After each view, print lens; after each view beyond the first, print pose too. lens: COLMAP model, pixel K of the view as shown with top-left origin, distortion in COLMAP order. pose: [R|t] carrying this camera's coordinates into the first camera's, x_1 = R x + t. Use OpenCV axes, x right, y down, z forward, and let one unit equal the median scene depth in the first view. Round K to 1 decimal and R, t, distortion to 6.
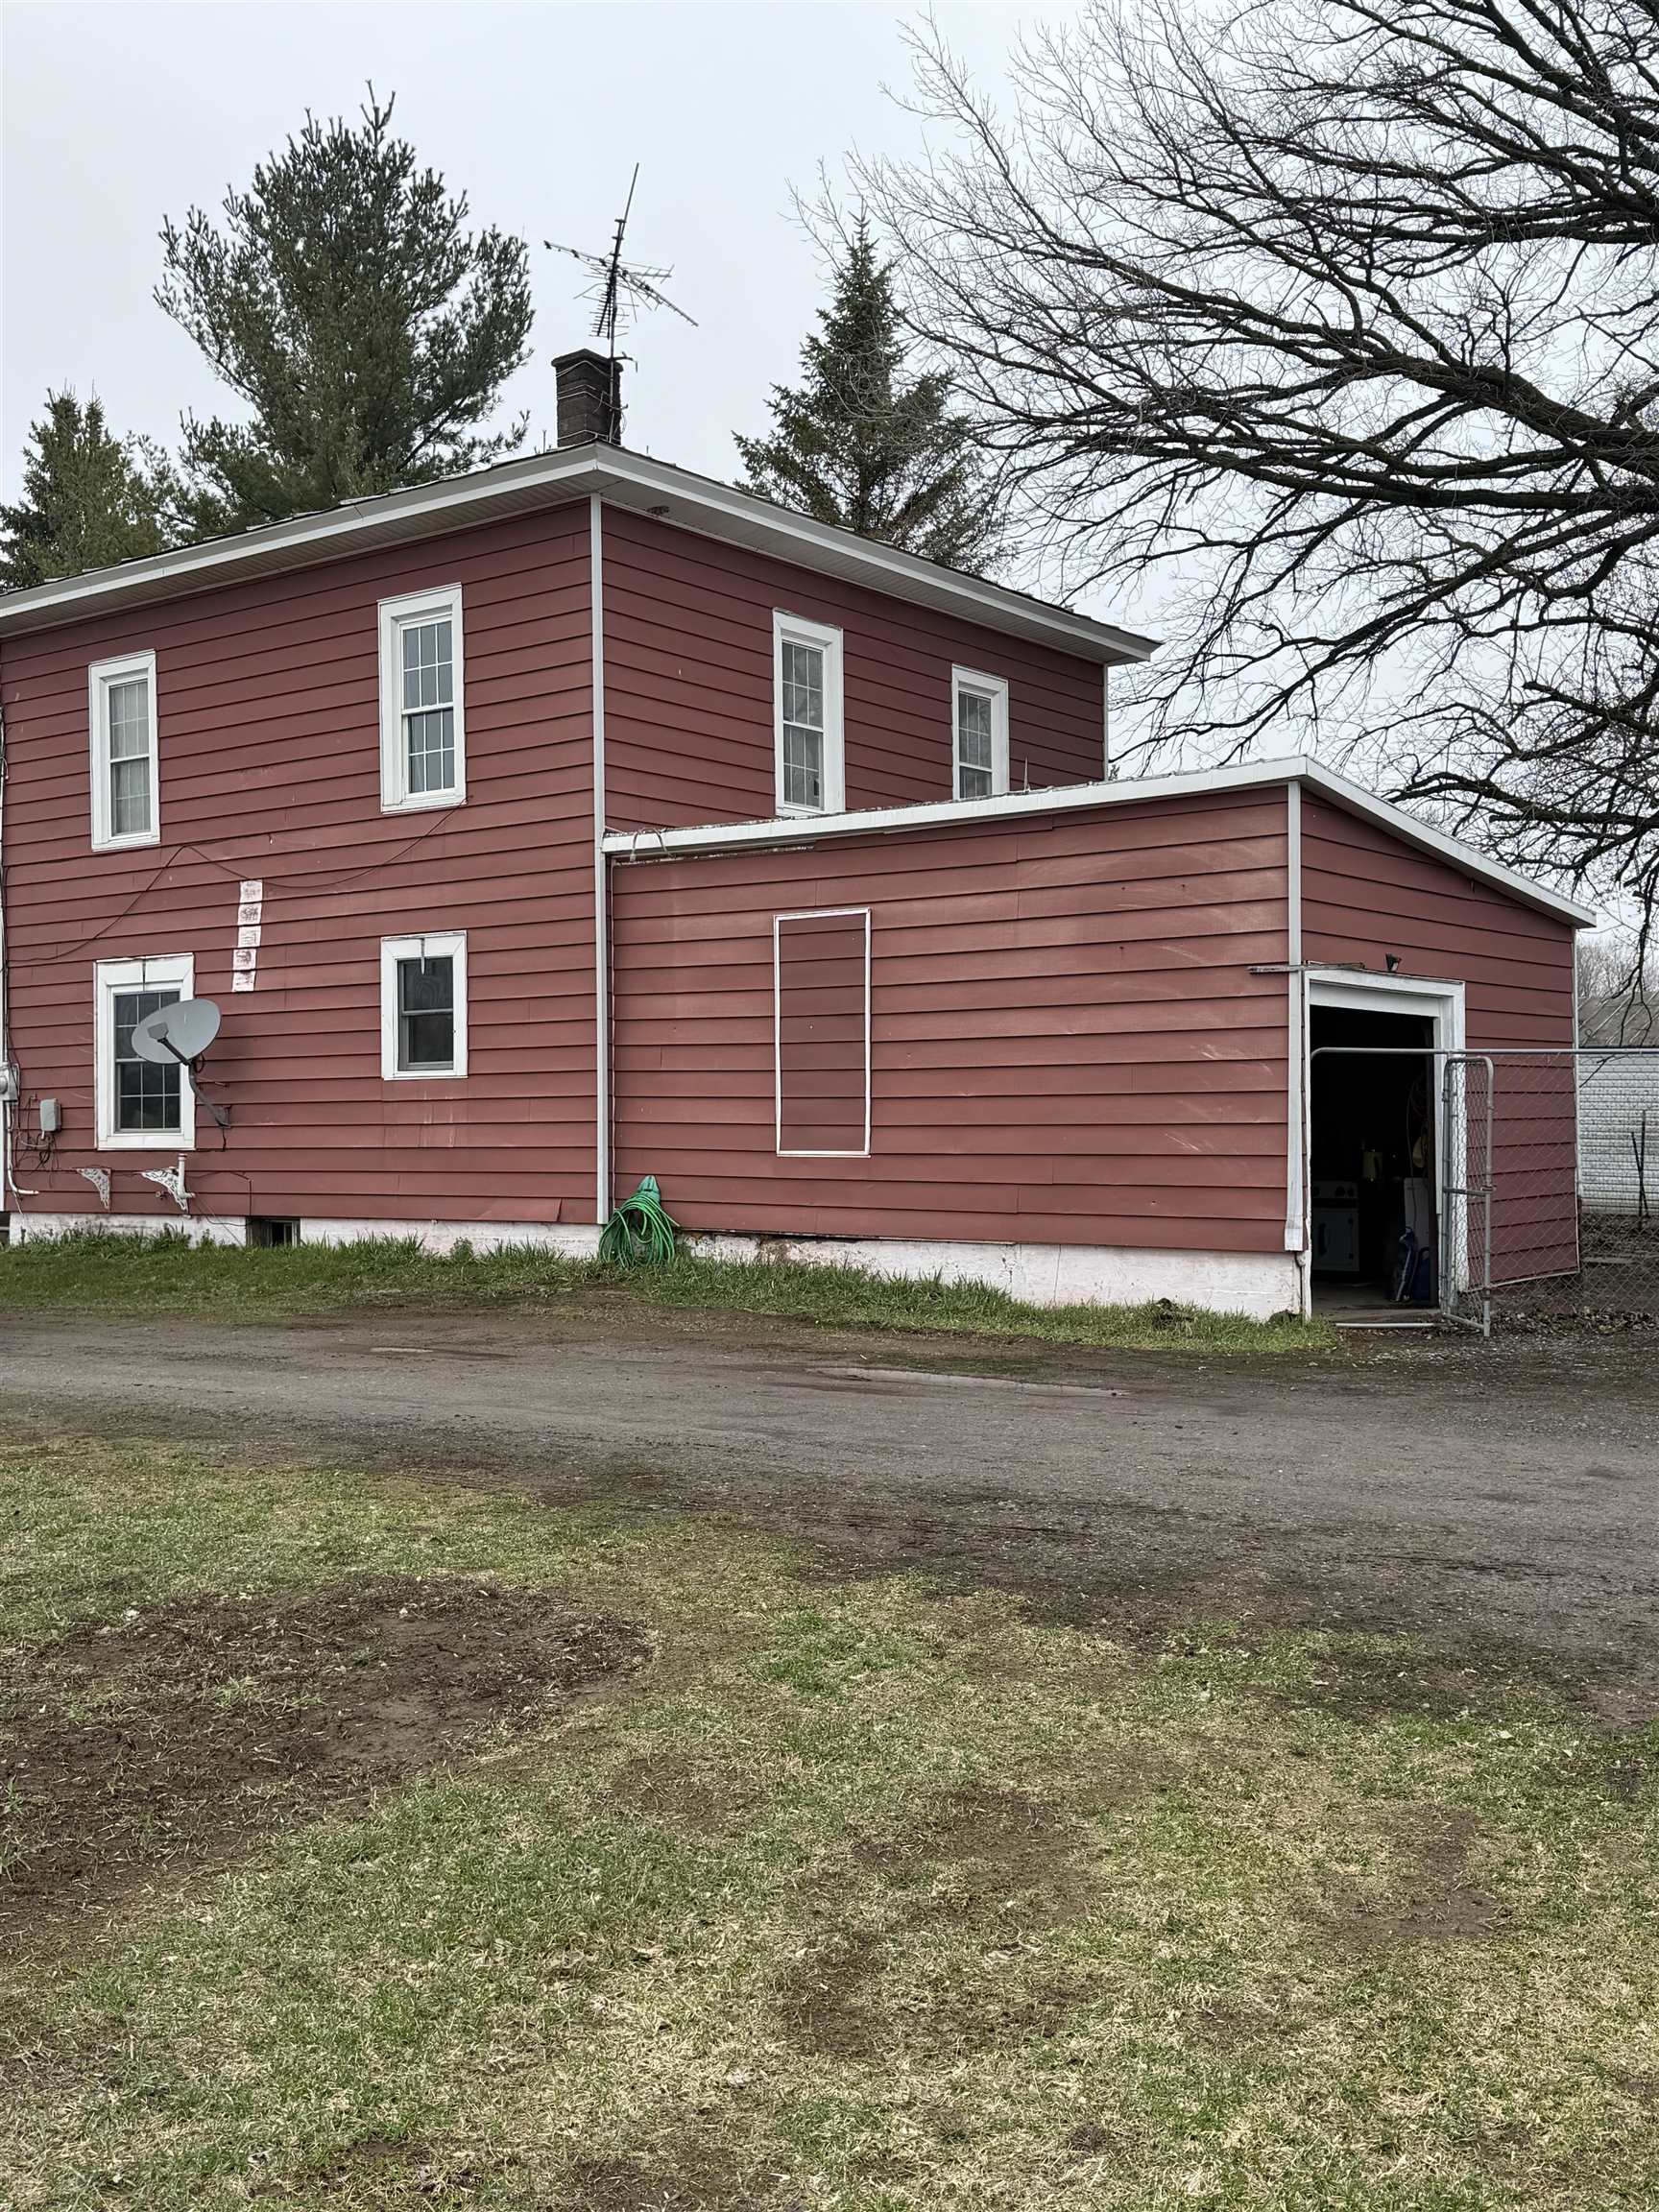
lens RADIAL K [[2252.8, 0, 830.5], [0, 2252.8, 1112.1], [0, 0, 1]] dist [0.004395, 0.000000]
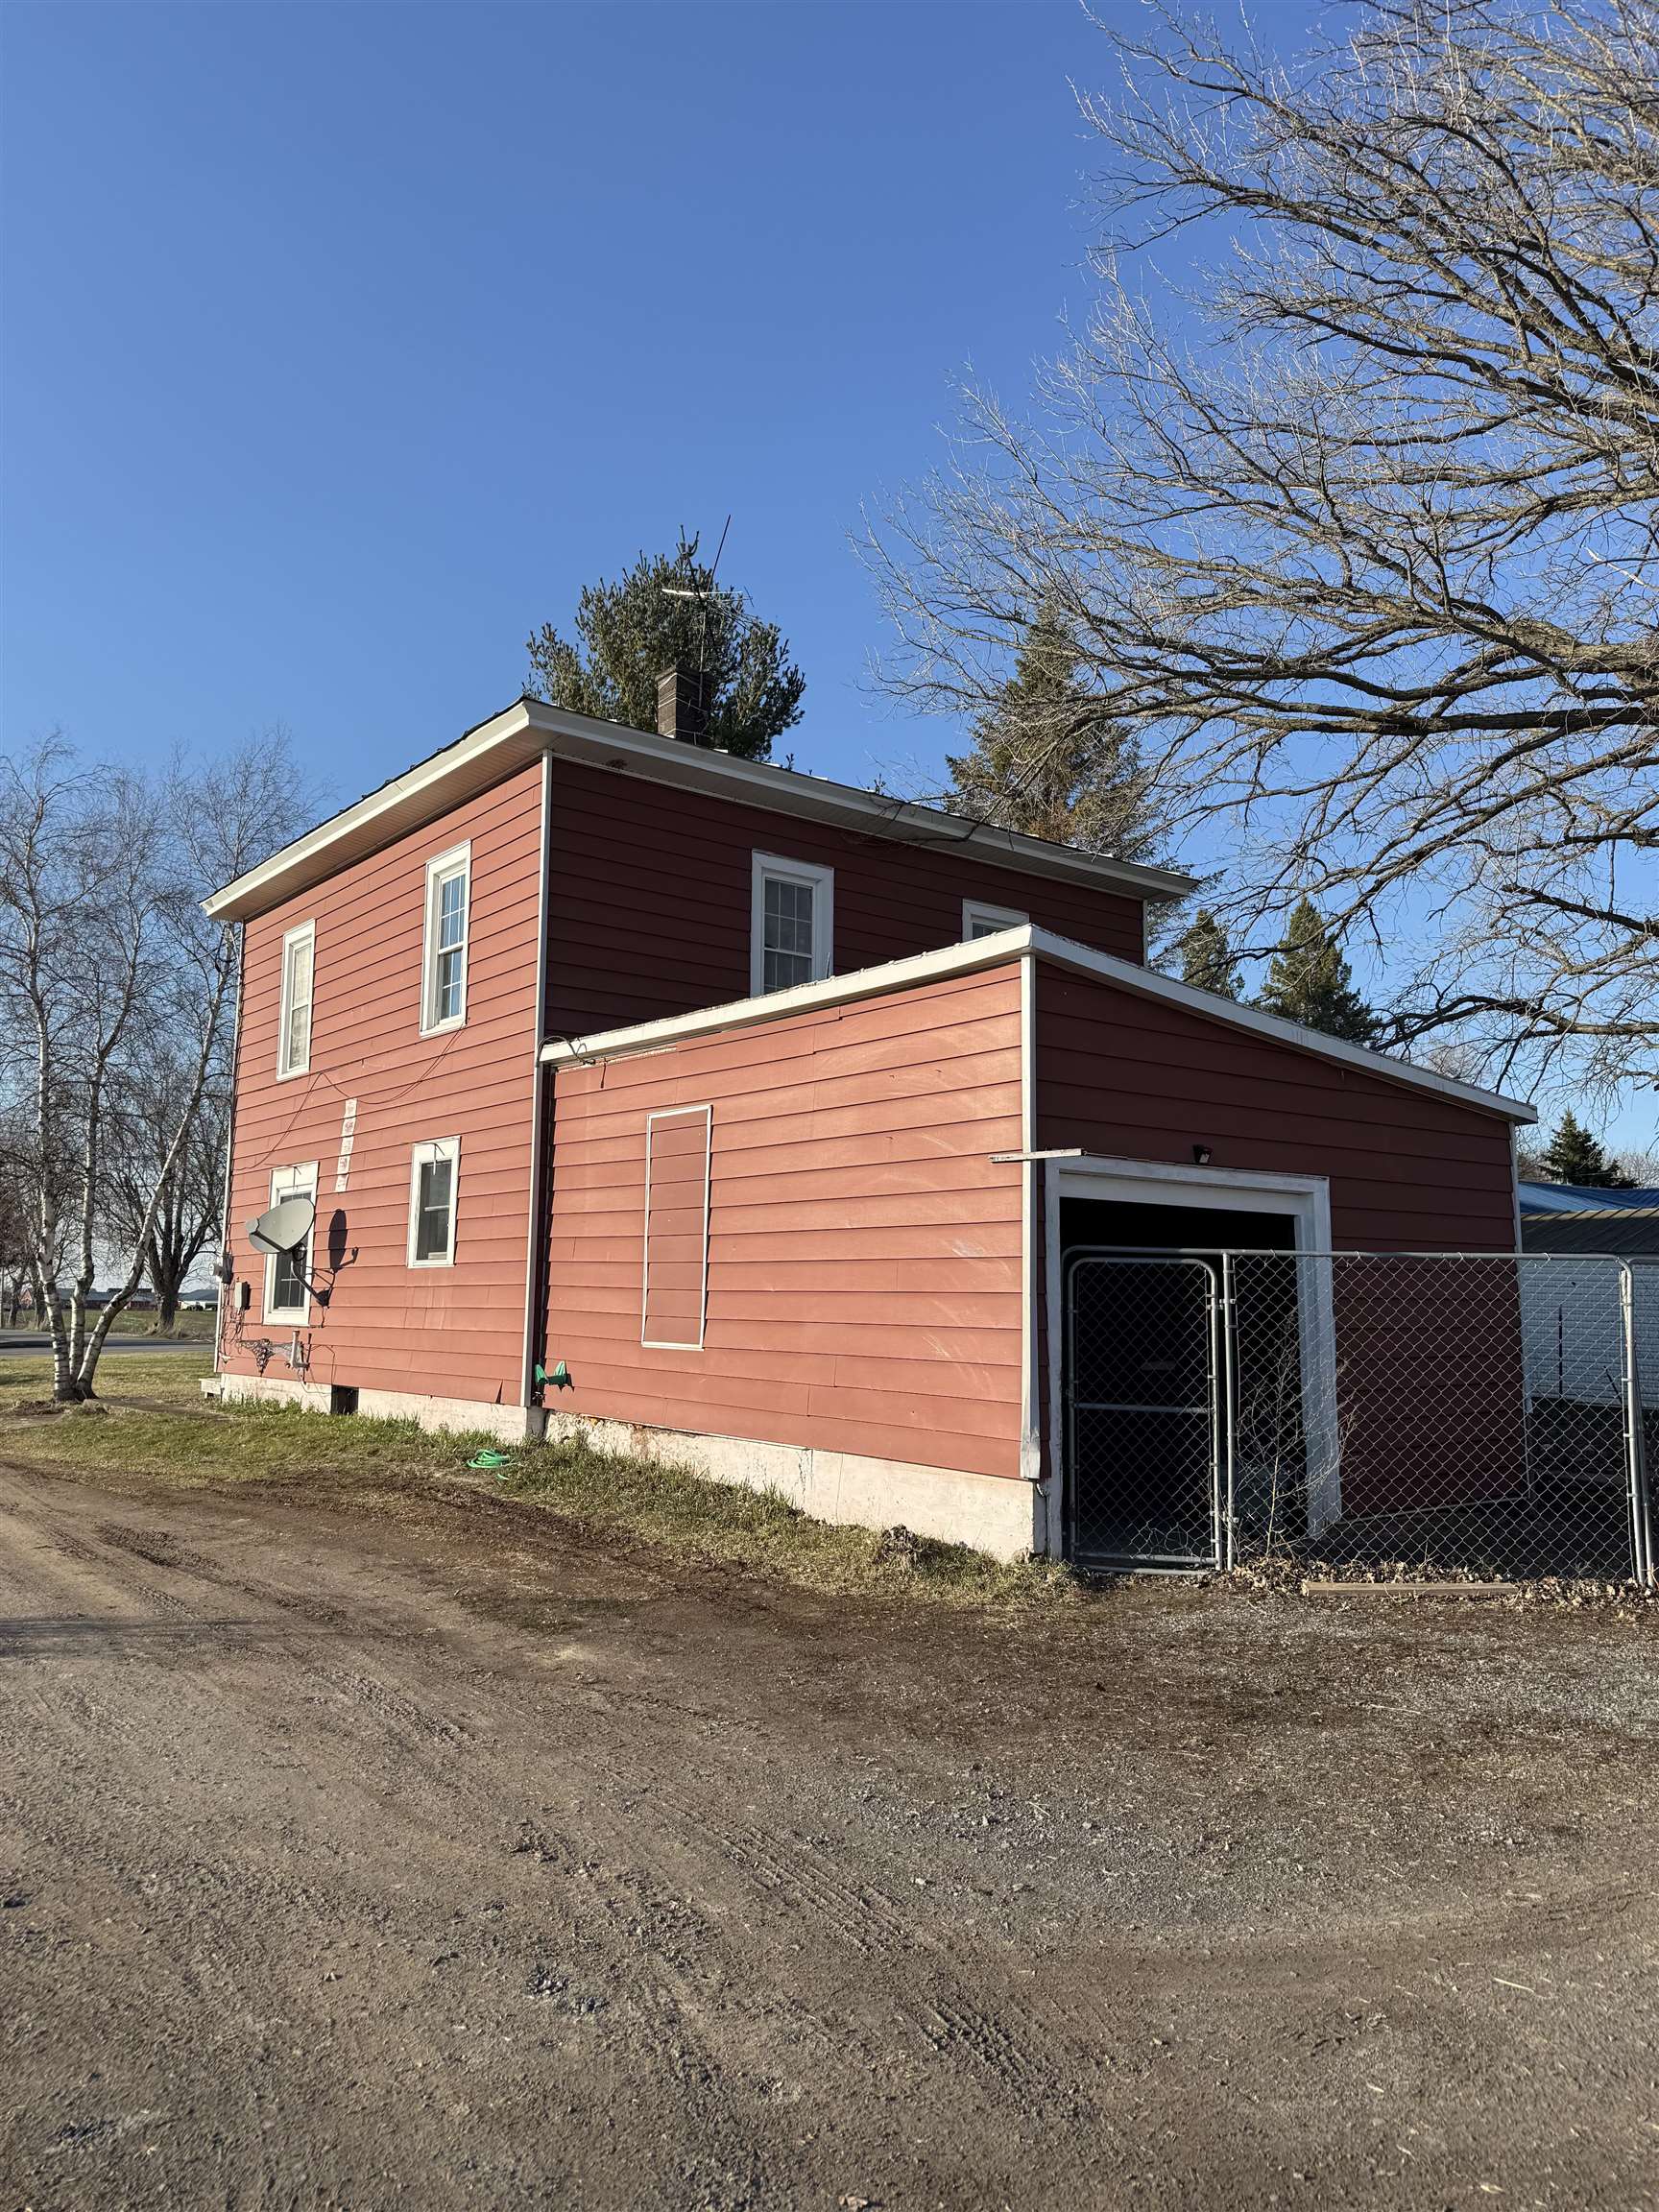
lens RADIAL K [[1612.8, 0, 814.6], [0, 1612.8, 1040.3], [0, 0, 1]] dist [0.005420, 0.006030]
pose [[0.961199, -0.024693, -0.274749, 0.240644], [-0.019270, 0.987543, -0.156168, -0.005043], [0.275183, 0.155403, 0.948749, 0.280128]]
